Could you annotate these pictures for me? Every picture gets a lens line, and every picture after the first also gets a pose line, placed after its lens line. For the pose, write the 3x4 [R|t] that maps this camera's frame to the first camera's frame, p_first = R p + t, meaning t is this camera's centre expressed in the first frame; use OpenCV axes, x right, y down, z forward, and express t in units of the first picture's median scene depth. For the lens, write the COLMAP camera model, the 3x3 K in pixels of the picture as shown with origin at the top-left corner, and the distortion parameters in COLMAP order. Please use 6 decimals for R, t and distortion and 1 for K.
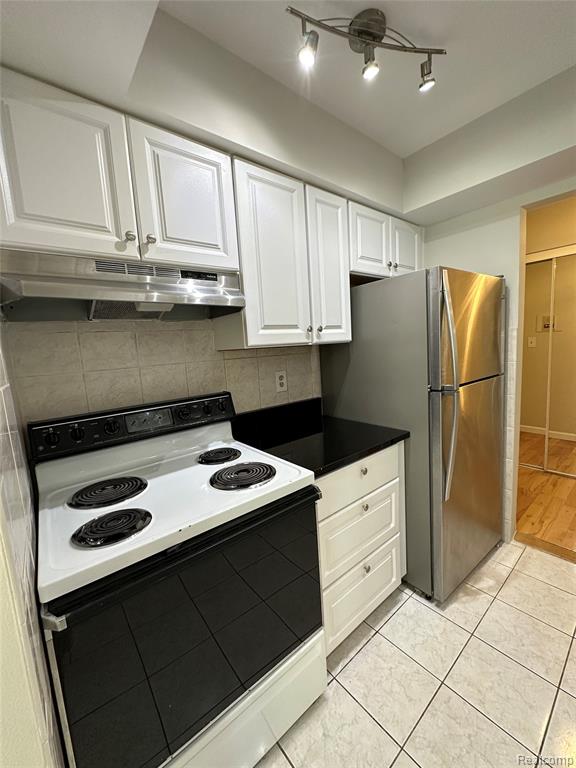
lens RADIAL K [[307.4, 0, 288.8], [0, 307.4, 384.1], [0, 0, 1]] dist [-0.006144, 0.001337]
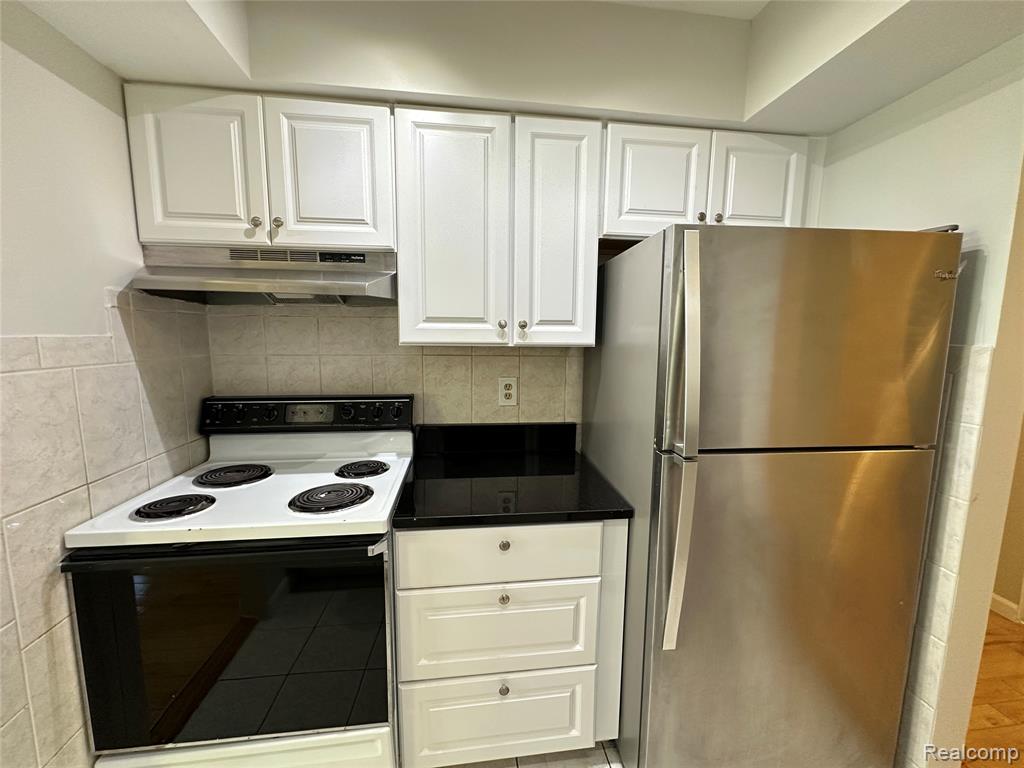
lens RADIAL K [[409.8, 0, 512.0], [0, 409.8, 384.0], [0, 0, 1]] dist [-0.006144, 0.001337]
pose [[0.845290, 0.135575, -0.516821, 0.663523], [-0.127372, 0.990516, 0.051513, -0.107103], [0.518903, 0.022286, 0.854542, 0.241710]]
